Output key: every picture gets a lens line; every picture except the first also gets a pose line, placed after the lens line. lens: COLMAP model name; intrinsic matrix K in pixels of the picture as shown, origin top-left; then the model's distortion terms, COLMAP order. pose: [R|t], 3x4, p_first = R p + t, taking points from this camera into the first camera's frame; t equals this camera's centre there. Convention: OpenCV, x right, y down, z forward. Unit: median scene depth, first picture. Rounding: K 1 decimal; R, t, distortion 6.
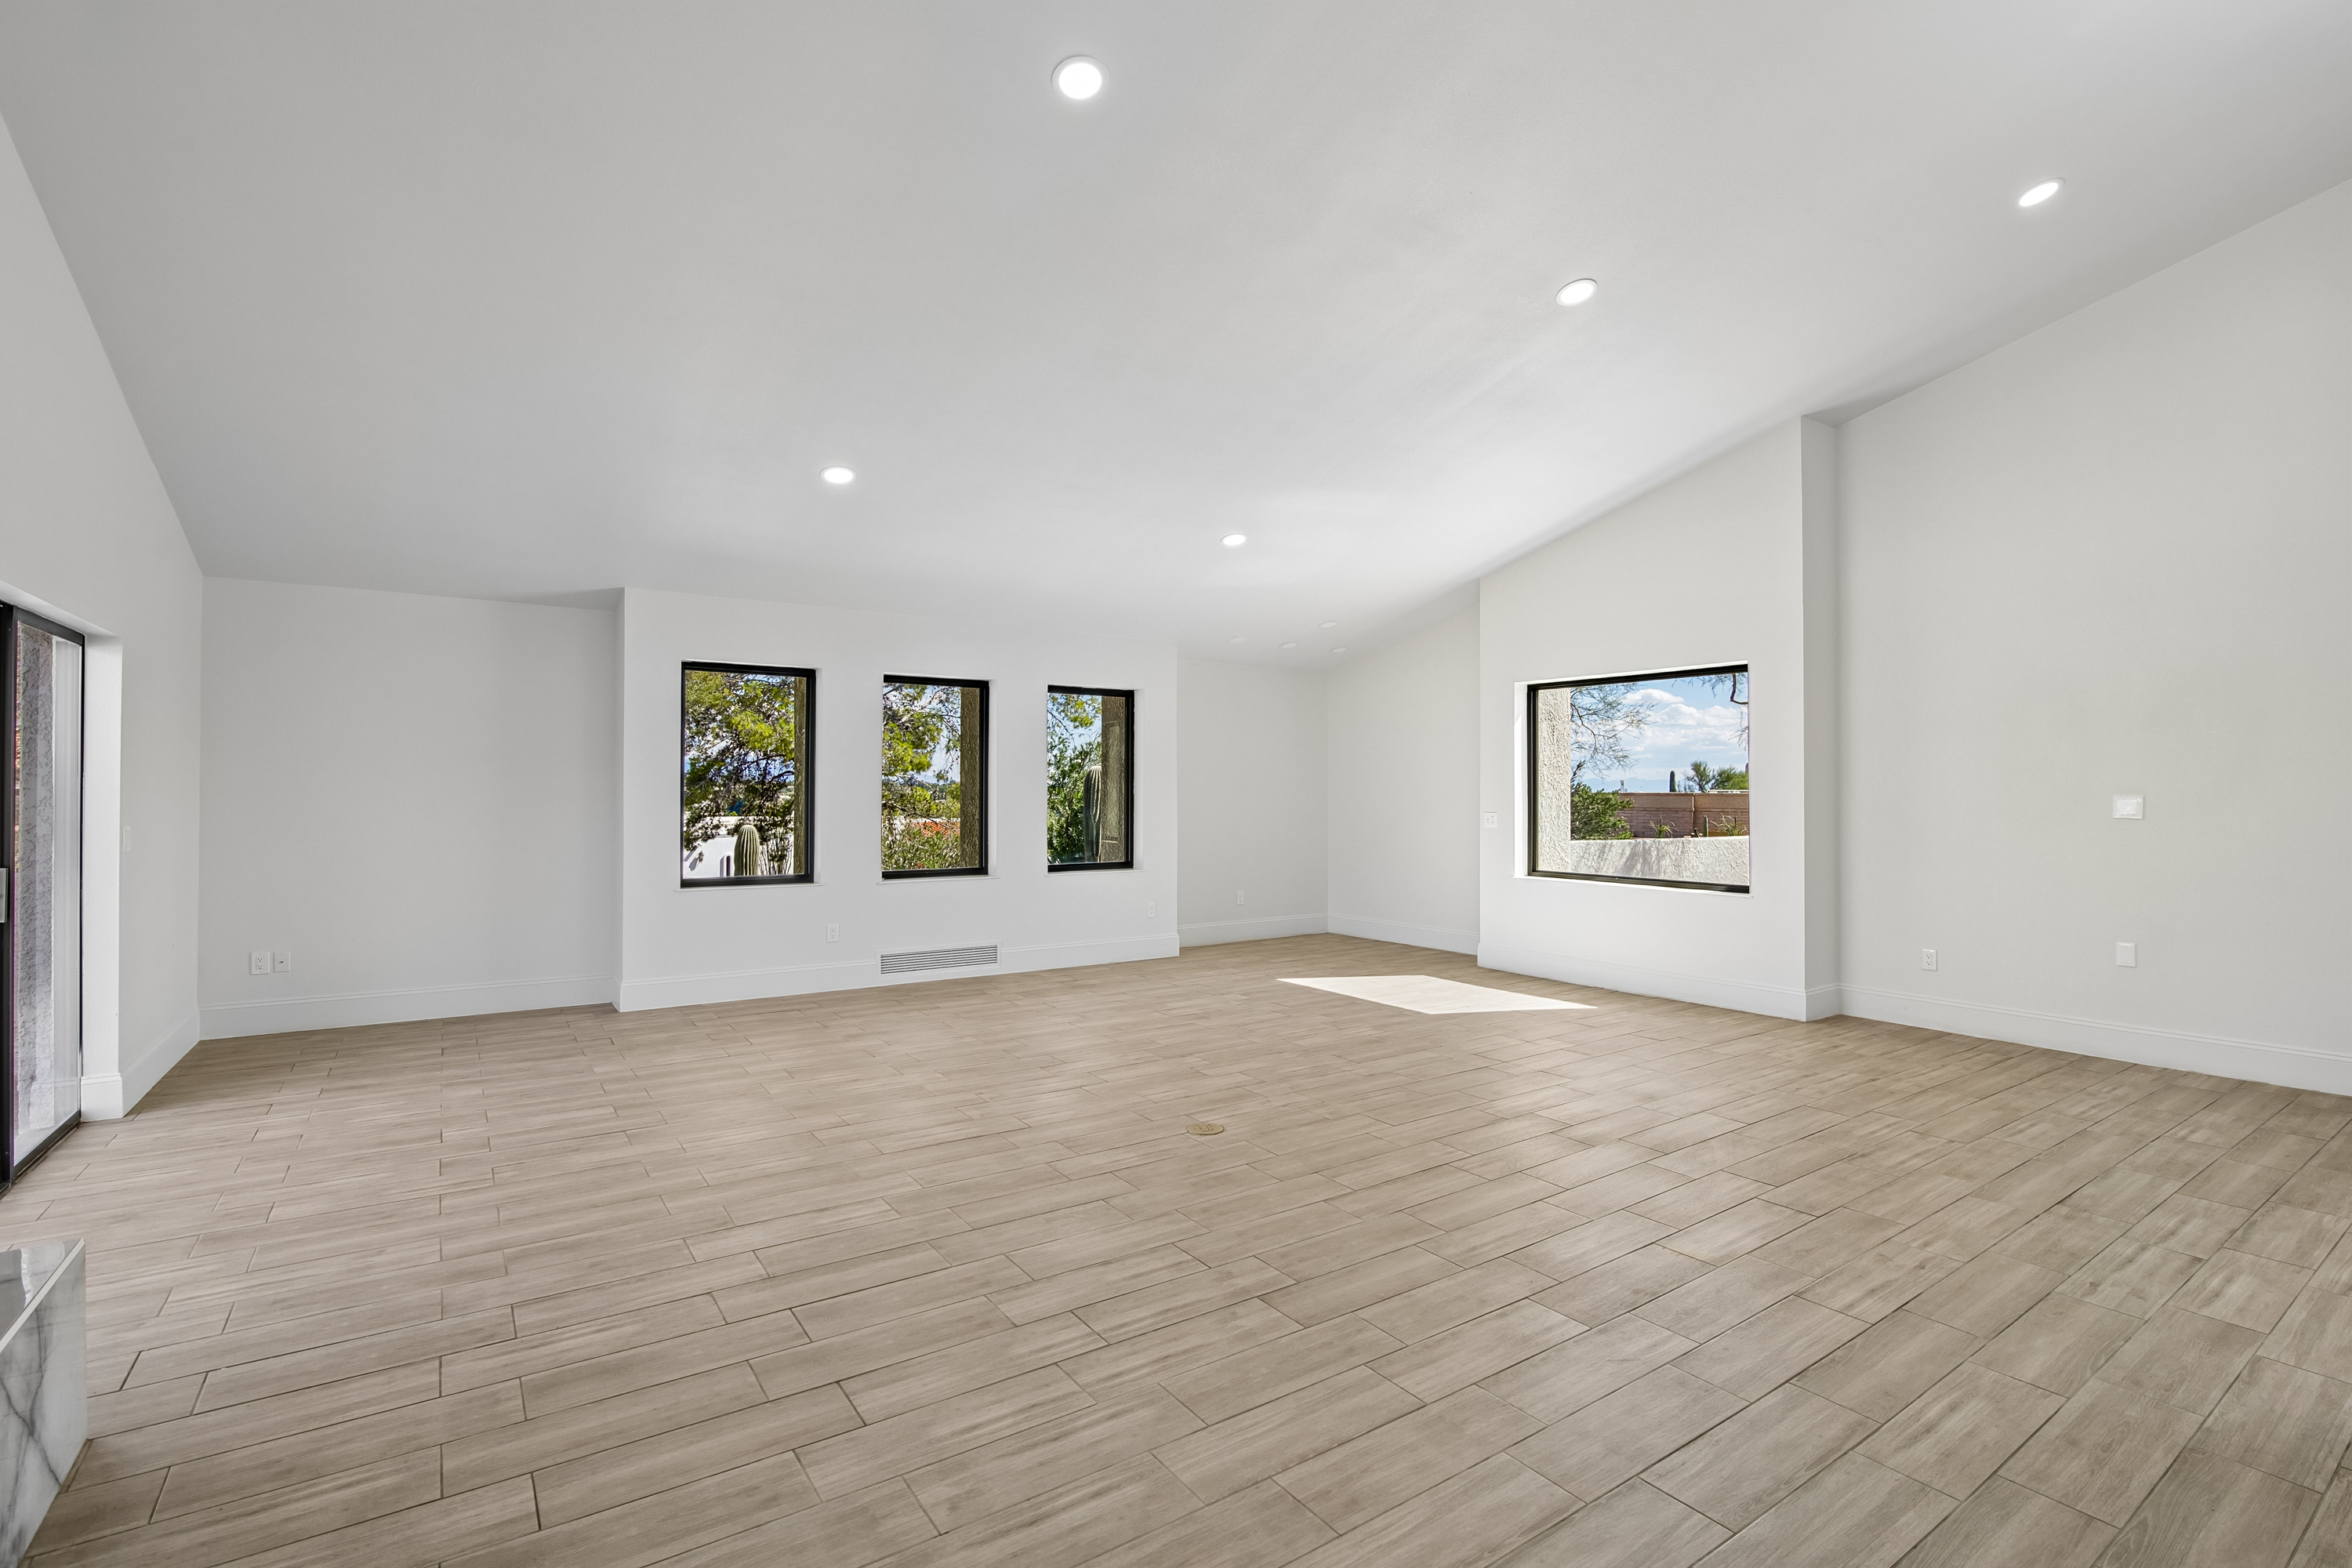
lens RADIAL K [[1074.6, 0, 1185.0], [0, 1074.6, 783.4], [0, 0, 1]] dist [-0.018748, 0.001486]
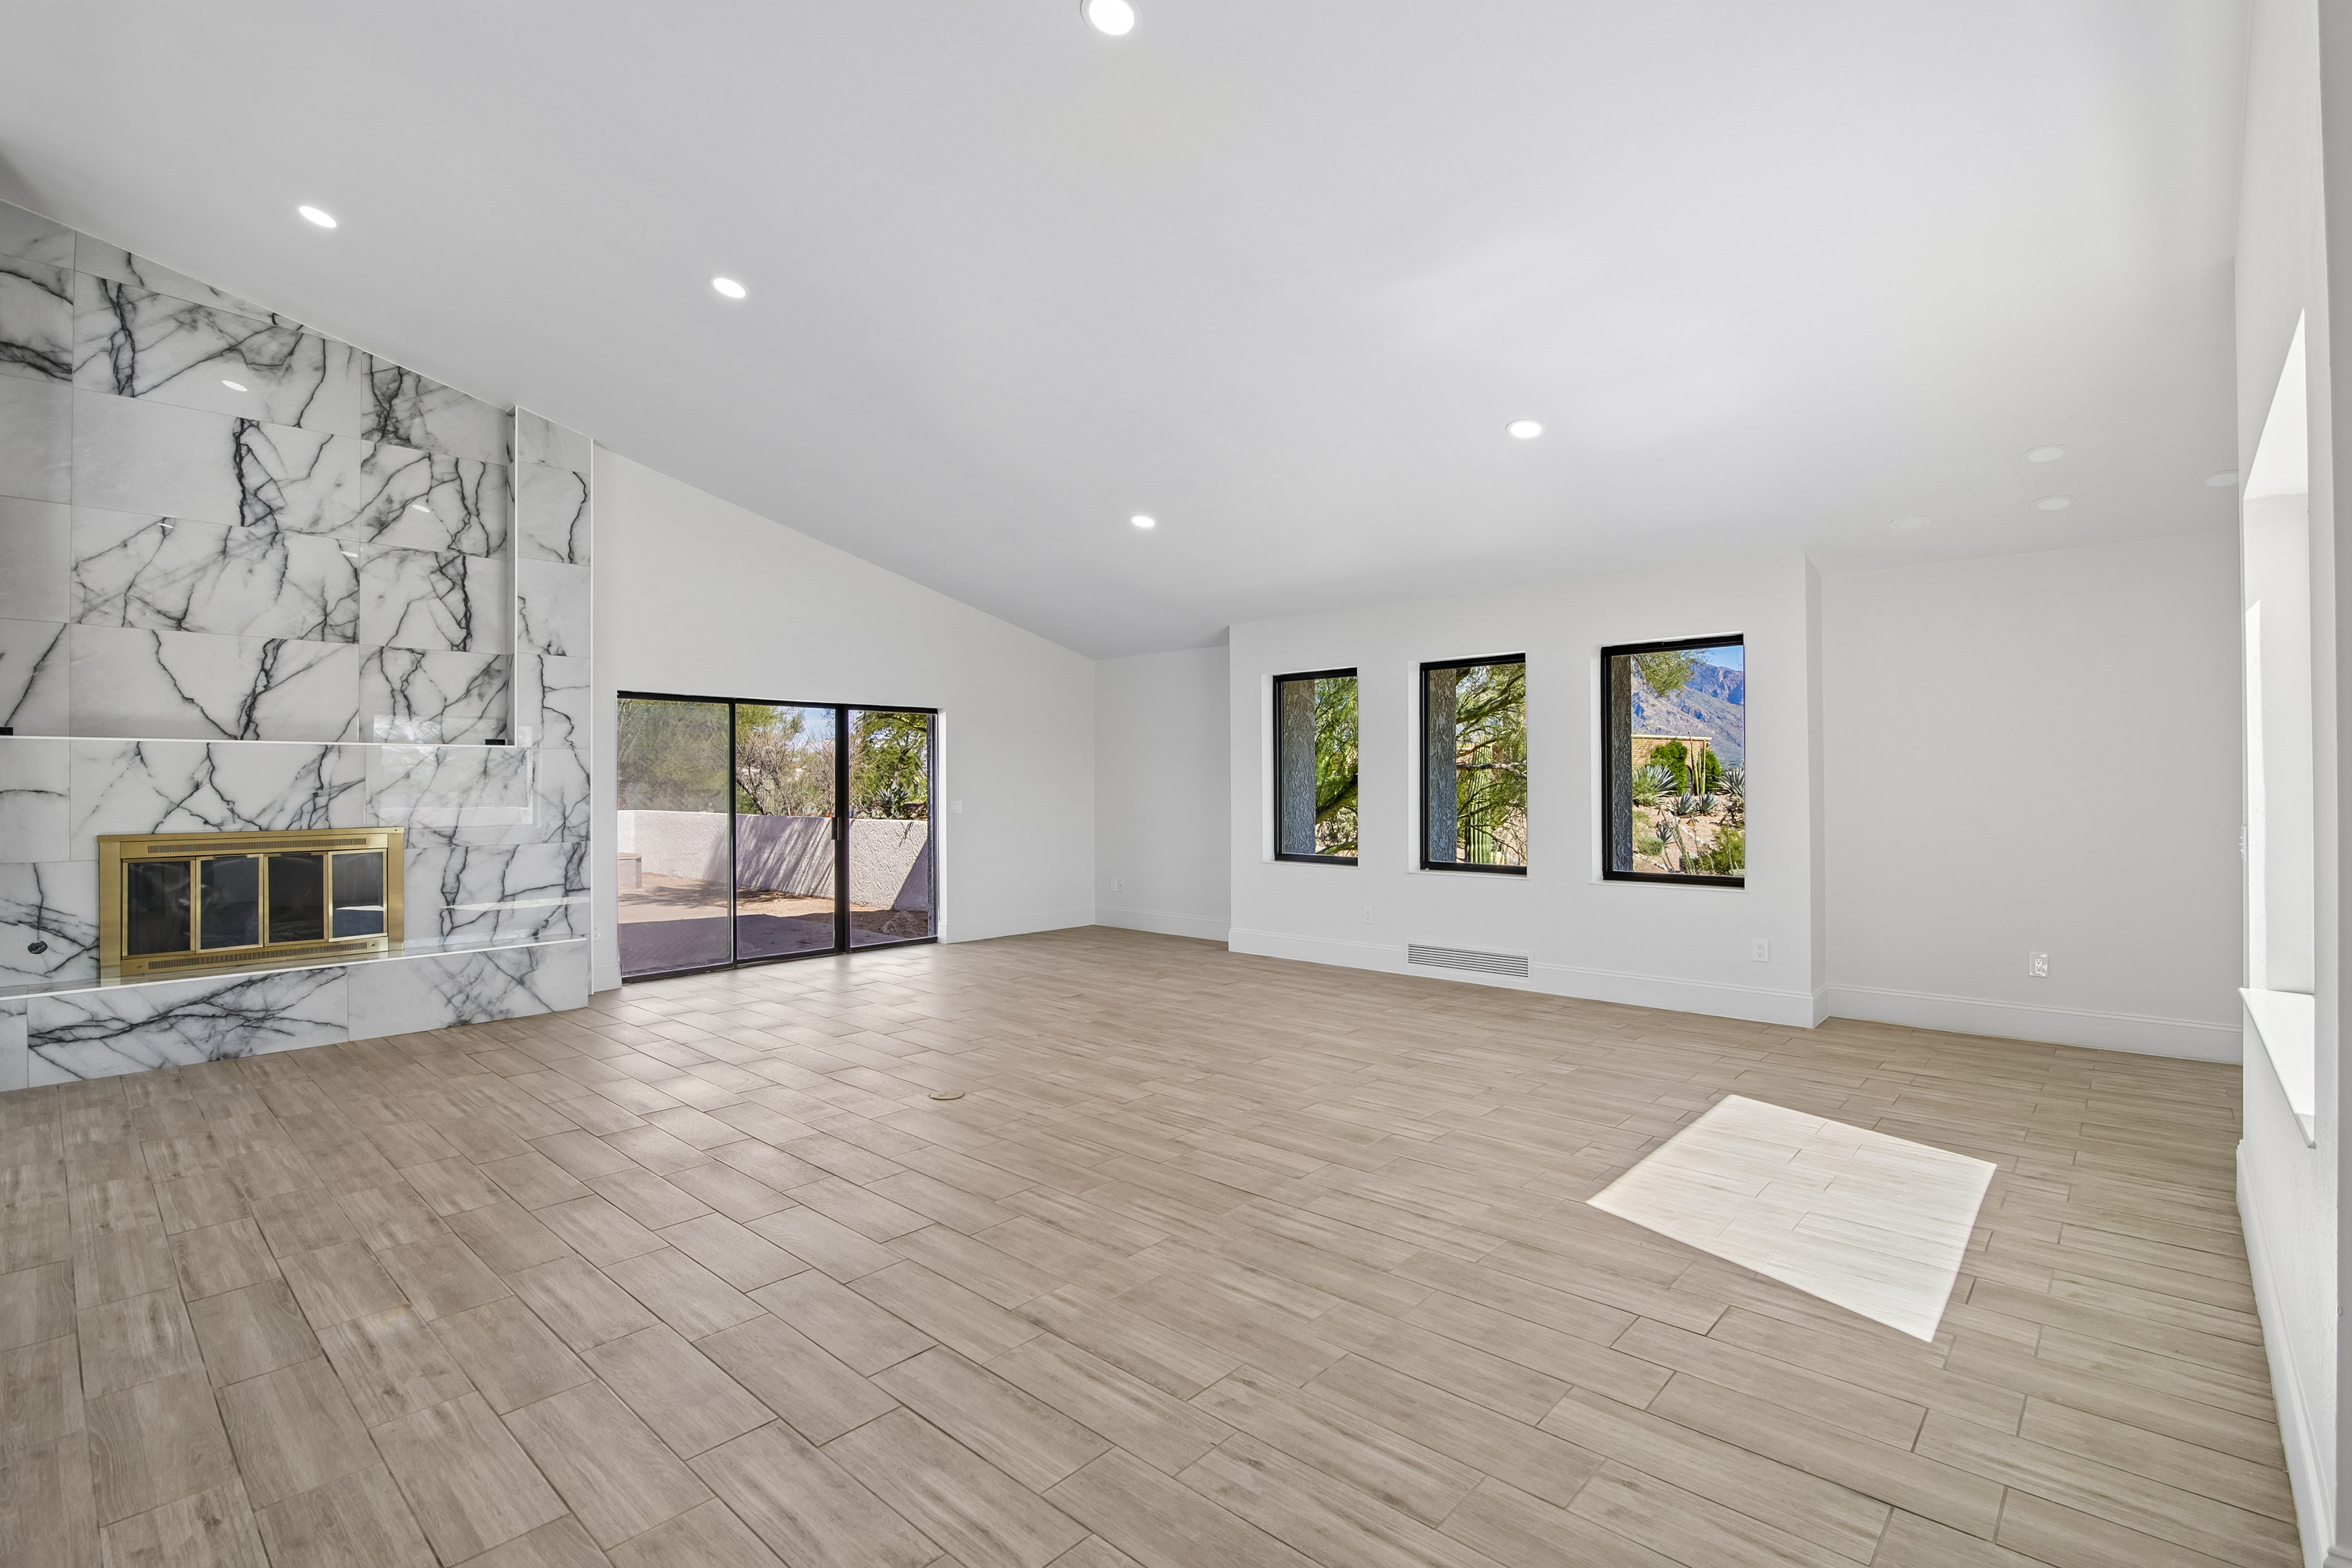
lens RADIAL K [[1074.6, 0, 1181.3], [0, 1074.6, 777.9], [0, 0, 1]] dist [-0.018748, 0.001486]
pose [[0.220328, -0.005565, -0.975410, 1.105654], [0.012302, 0.999920, -0.002926, 0.009474], [0.975348, -0.011355, 0.220379, 0.978887]]
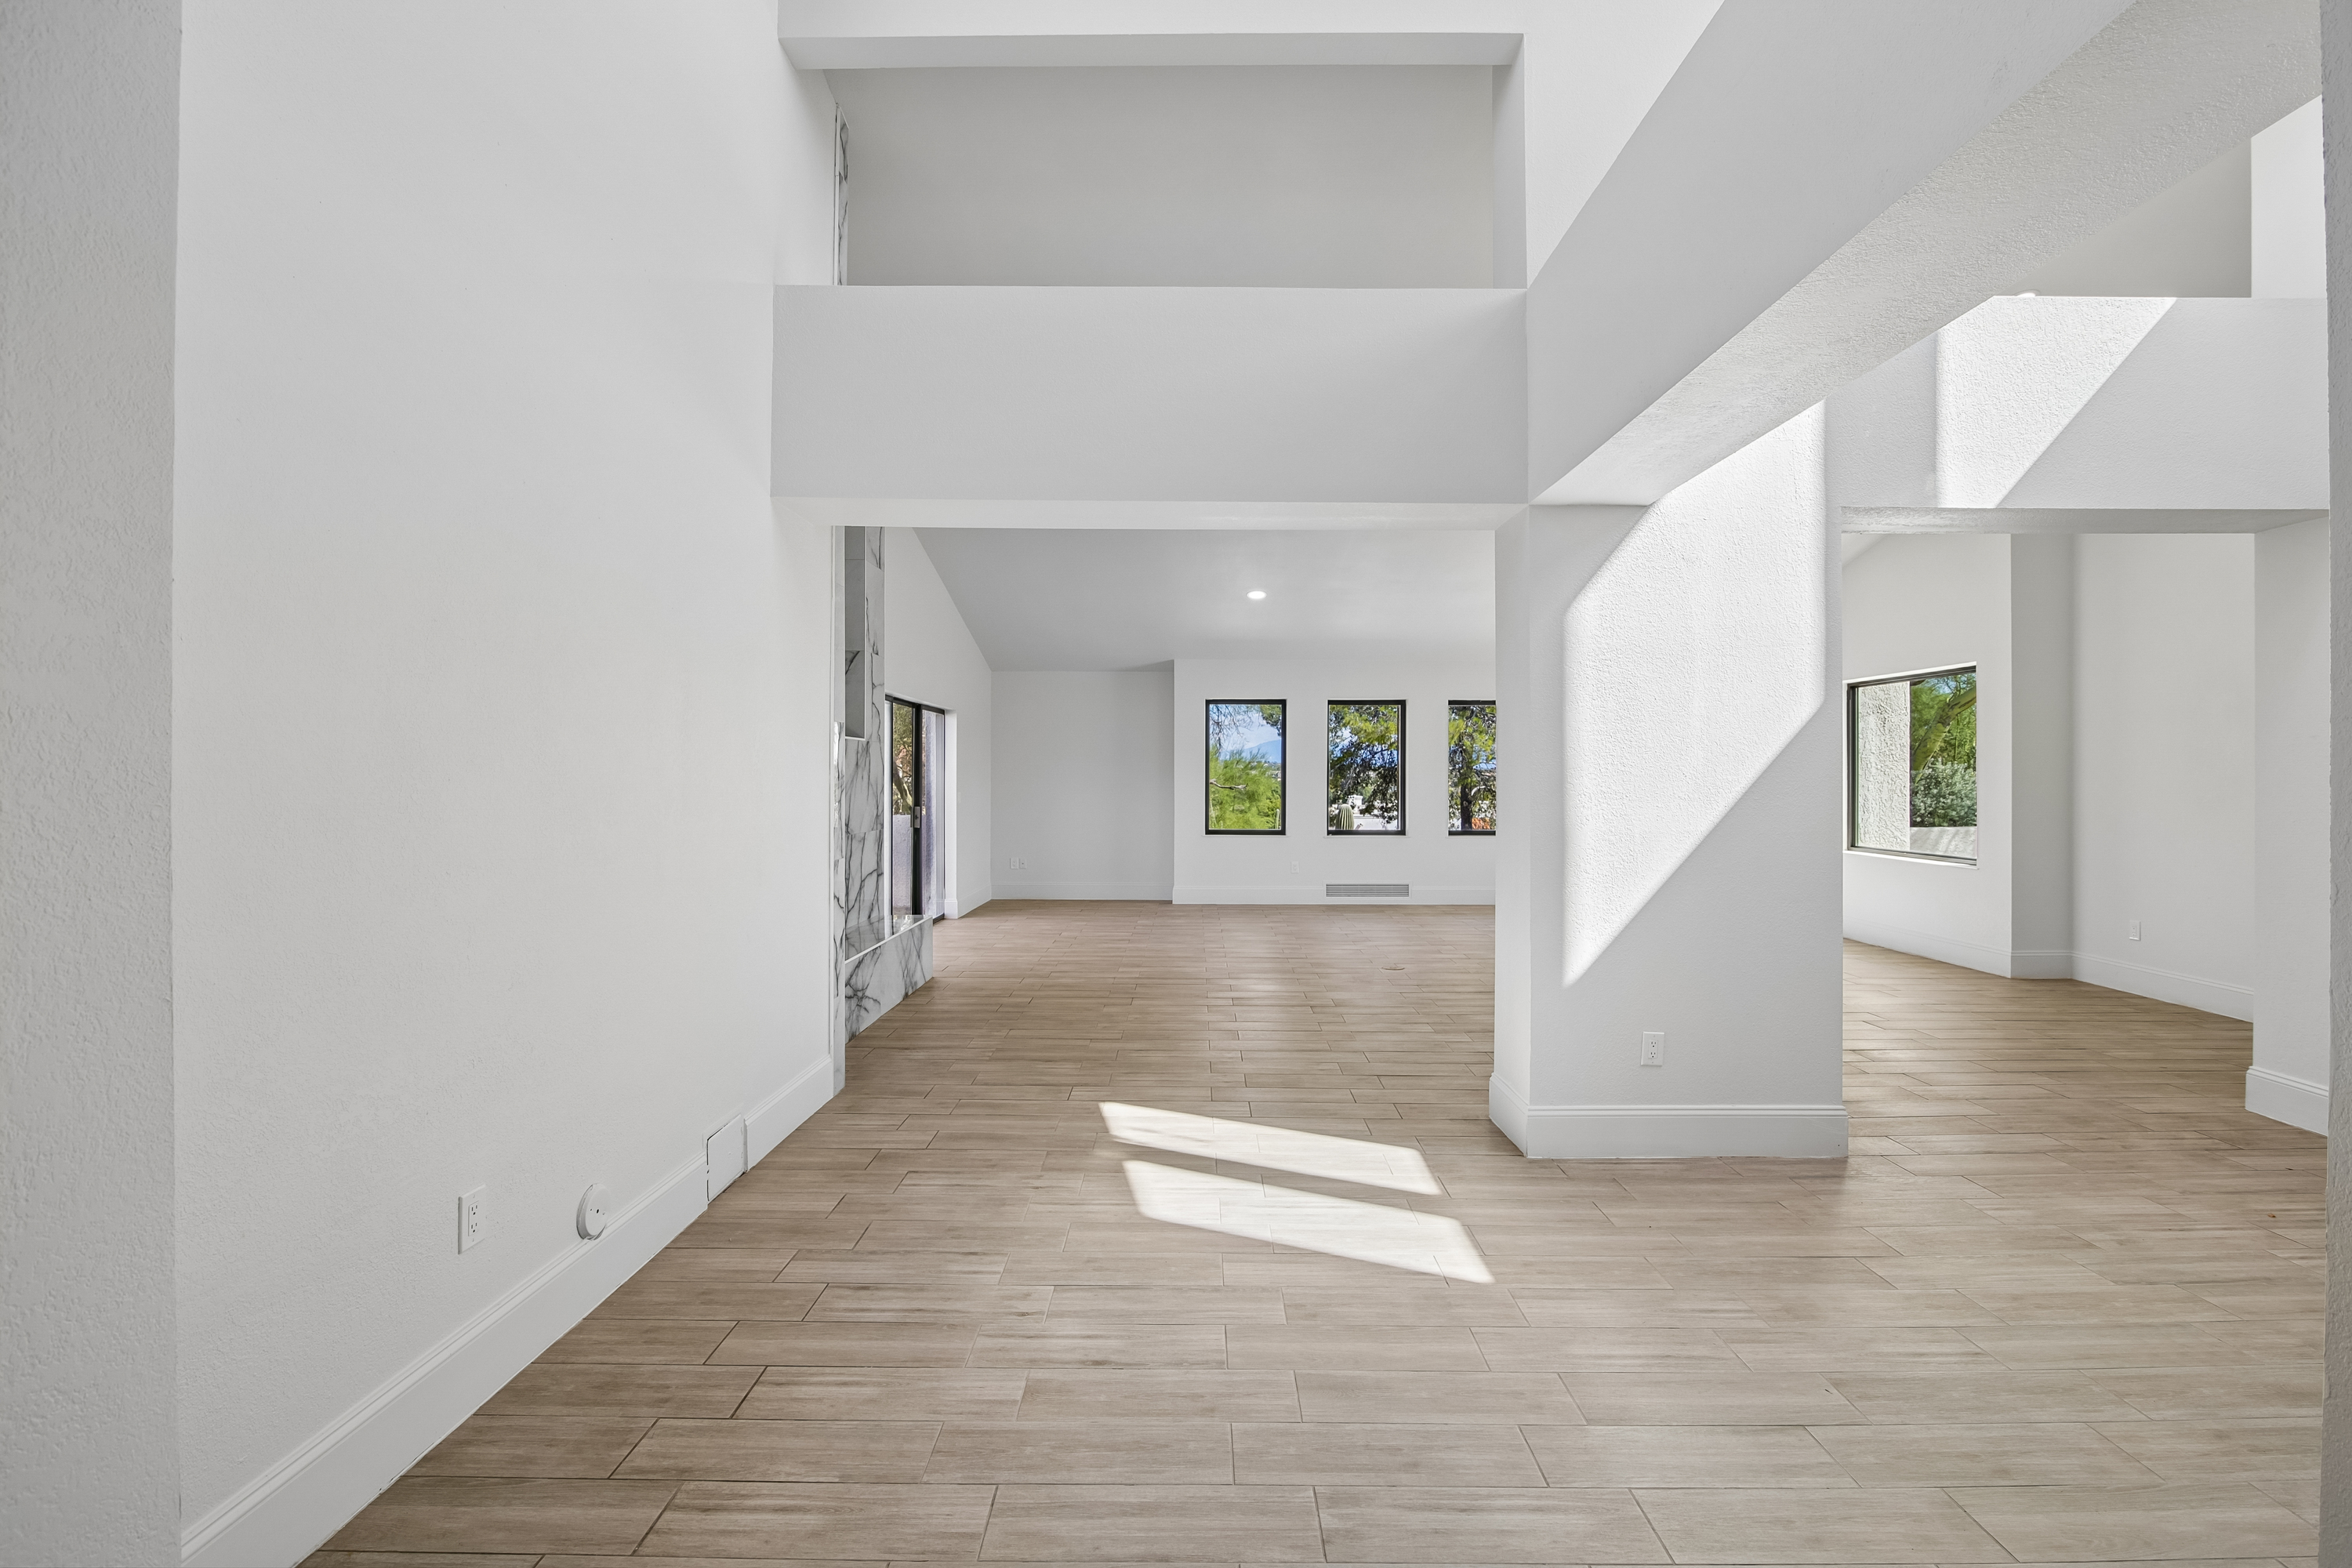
lens RADIAL K [[1074.6, 0, 1196.1], [0, 1074.6, 778.1], [0, 0, 1]] dist [-0.018748, 0.001486]
pose [[0.819681, 0.000916, -0.572819, 0.751803], [0.006223, 0.999925, 0.010504, -0.013551], [0.572786, -0.012174, 0.819614, -0.612303]]
